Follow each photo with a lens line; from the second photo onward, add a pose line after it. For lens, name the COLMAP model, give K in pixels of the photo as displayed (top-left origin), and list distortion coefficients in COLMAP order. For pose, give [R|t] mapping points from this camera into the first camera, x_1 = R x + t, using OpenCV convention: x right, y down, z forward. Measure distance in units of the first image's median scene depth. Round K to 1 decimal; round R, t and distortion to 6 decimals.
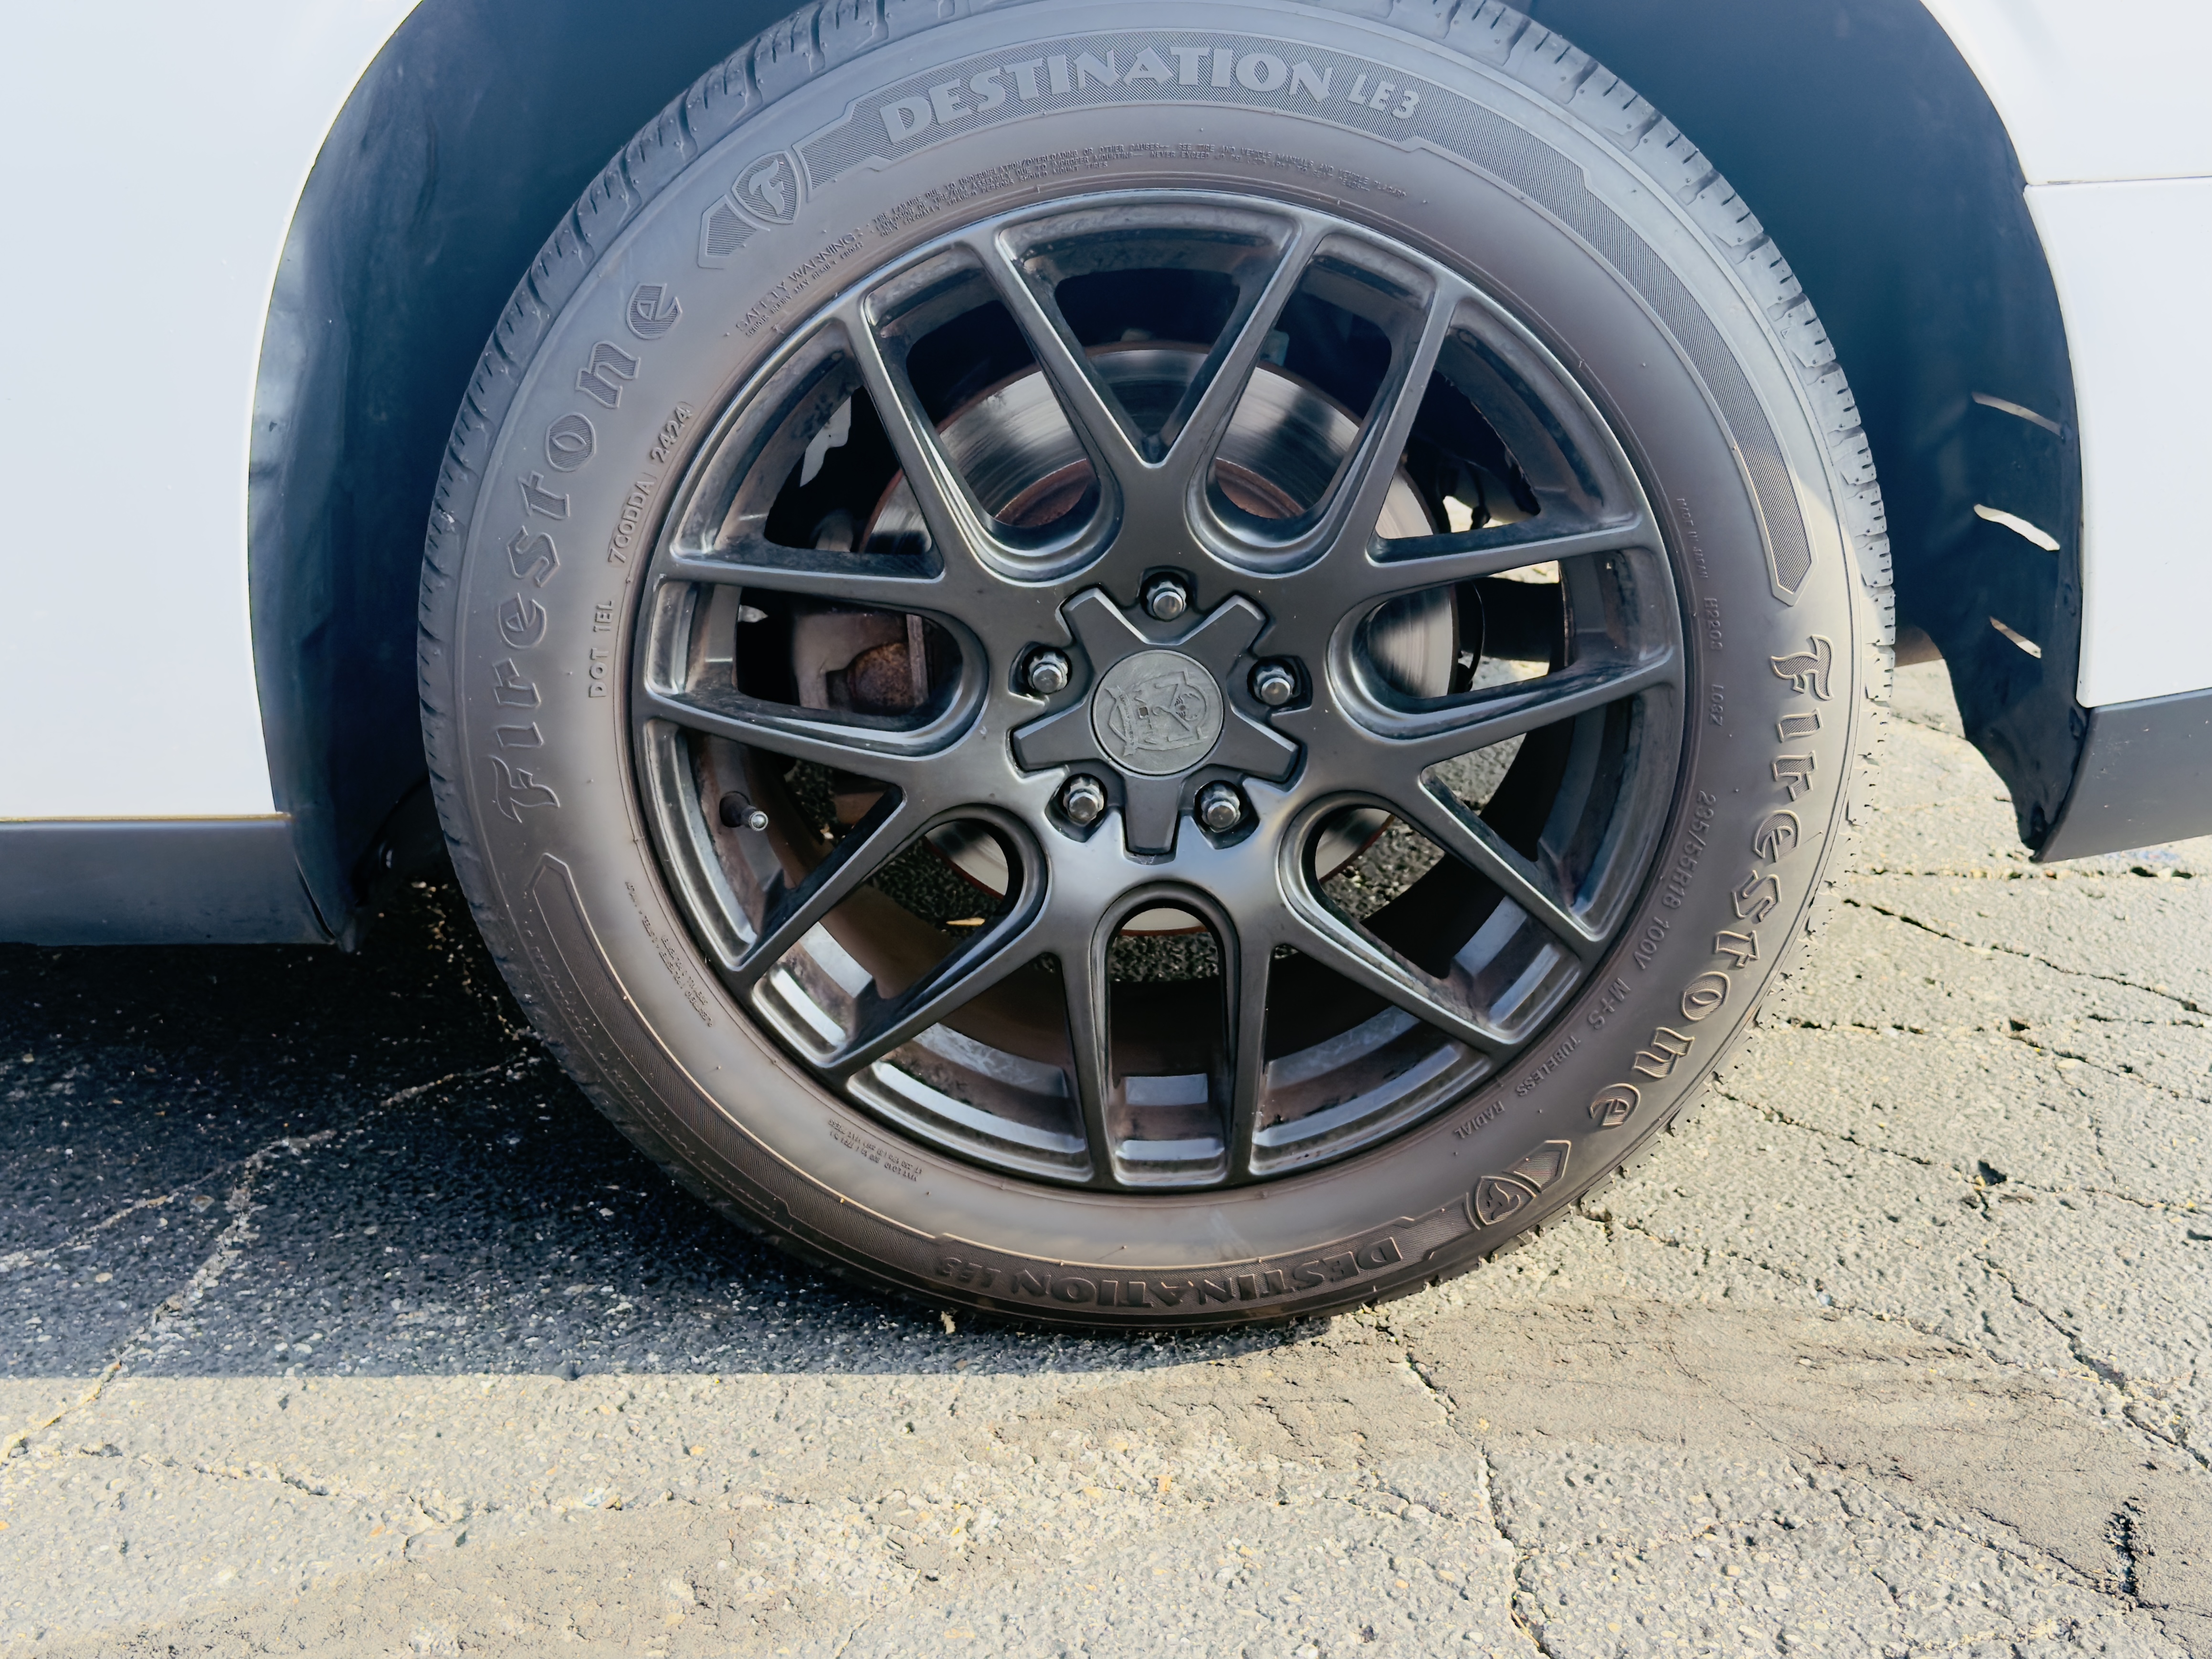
lens RADIAL K [[2692.0, 0, 1108.7], [0, 2692.0, 829.8], [0, 0, 1]] dist [-0.000603, 0.000000]
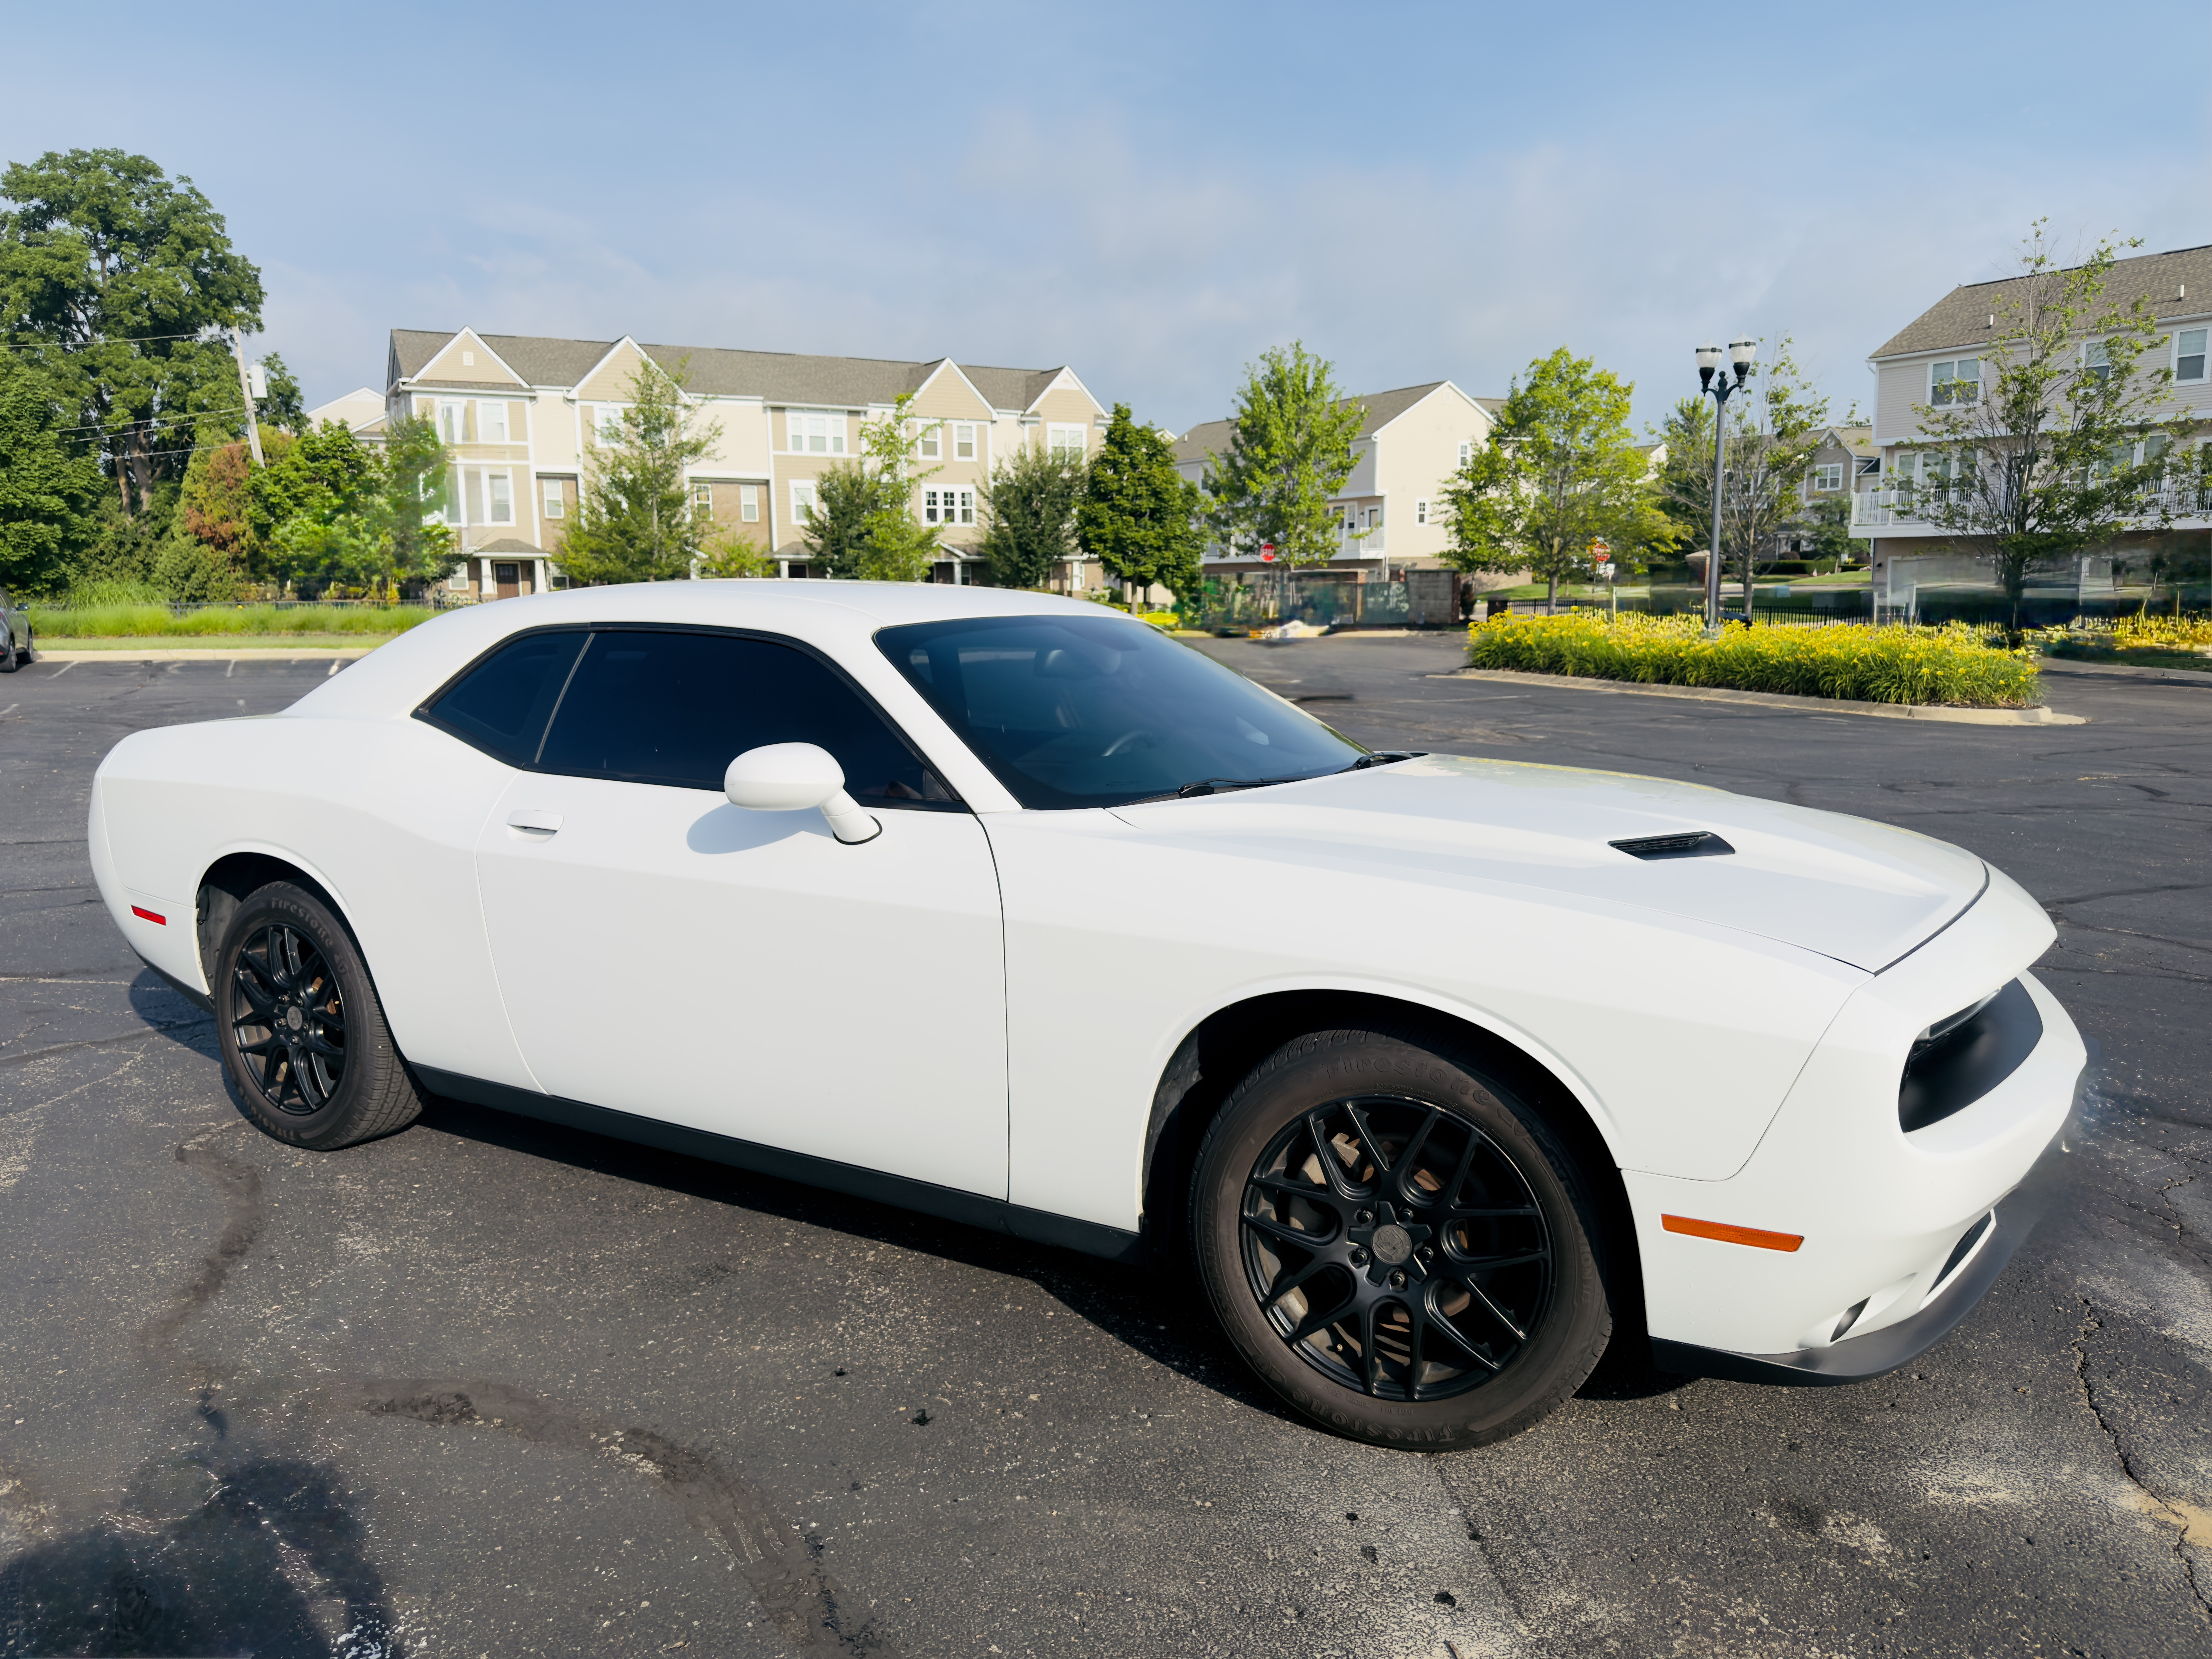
lens RADIAL K [[1625.0, 0, 1101.7], [0, 1625.0, 846.5], [0, 0, 1]] dist [0.002938, -0.000865]
pose [[0.941938, 0.075195, -0.327260, 0.279755], [-0.133533, 0.978109, -0.159599, -0.148575], [0.308094, 0.194033, 0.931359, -0.998126]]
